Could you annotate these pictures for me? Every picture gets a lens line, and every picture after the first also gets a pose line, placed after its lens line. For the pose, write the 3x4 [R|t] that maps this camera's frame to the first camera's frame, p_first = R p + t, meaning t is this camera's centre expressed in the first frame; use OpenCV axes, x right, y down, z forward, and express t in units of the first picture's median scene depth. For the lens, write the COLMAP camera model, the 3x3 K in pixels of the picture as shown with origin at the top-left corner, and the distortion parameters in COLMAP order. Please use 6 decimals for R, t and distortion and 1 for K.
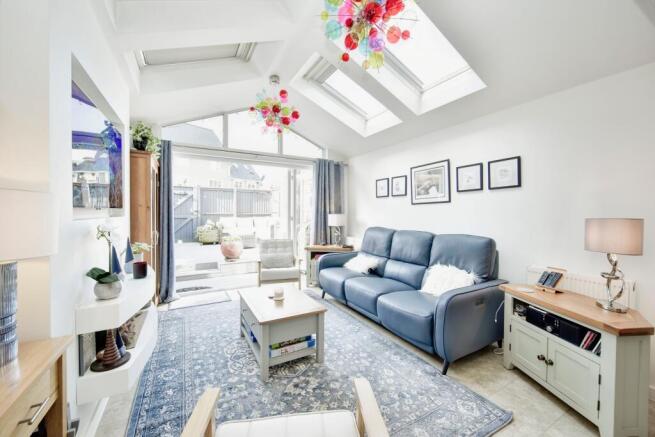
lens RADIAL K [[267.9, 0, 331.1], [0, 267.9, 215.4], [0, 0, 1]] dist [-0.000196, -0.000085]
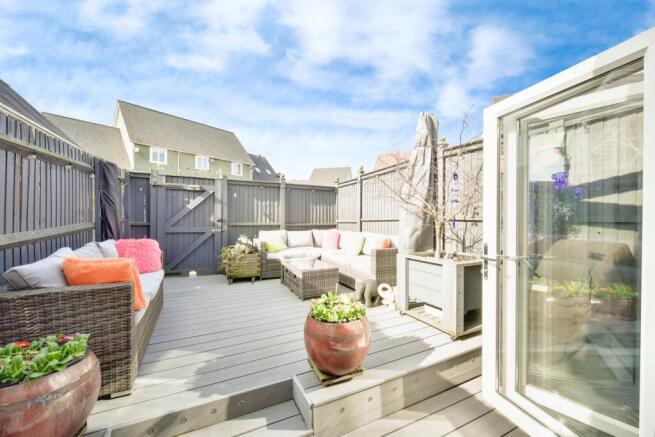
lens RADIAL K [[257.4, 0, 328.0], [0, 257.4, 220.4], [0, 0, 1]] dist [-0.000511, -0.000065]
pose [[0.998536, -0.000020, -0.054097, -0.253490], [-0.000394, 0.999971, -0.007641, -0.012101], [0.054096, 0.007651, 0.998506, 0.480192]]
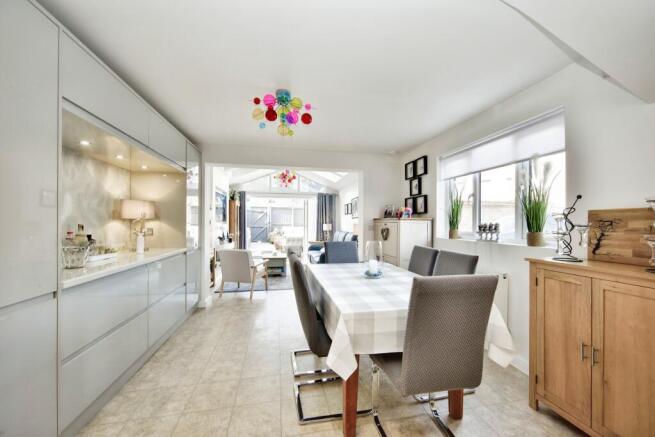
lens RADIAL K [[271.1, 0, 327.3], [0, 271.1, 224.4], [0, 0, 1]] dist [-0.000113, -0.000021]
pose [[0.948358, 0.003241, -0.317184, 0.335262], [-0.007106, 0.999914, -0.011028, 0.010570], [0.317121, 0.012712, 0.948300, -0.405519]]
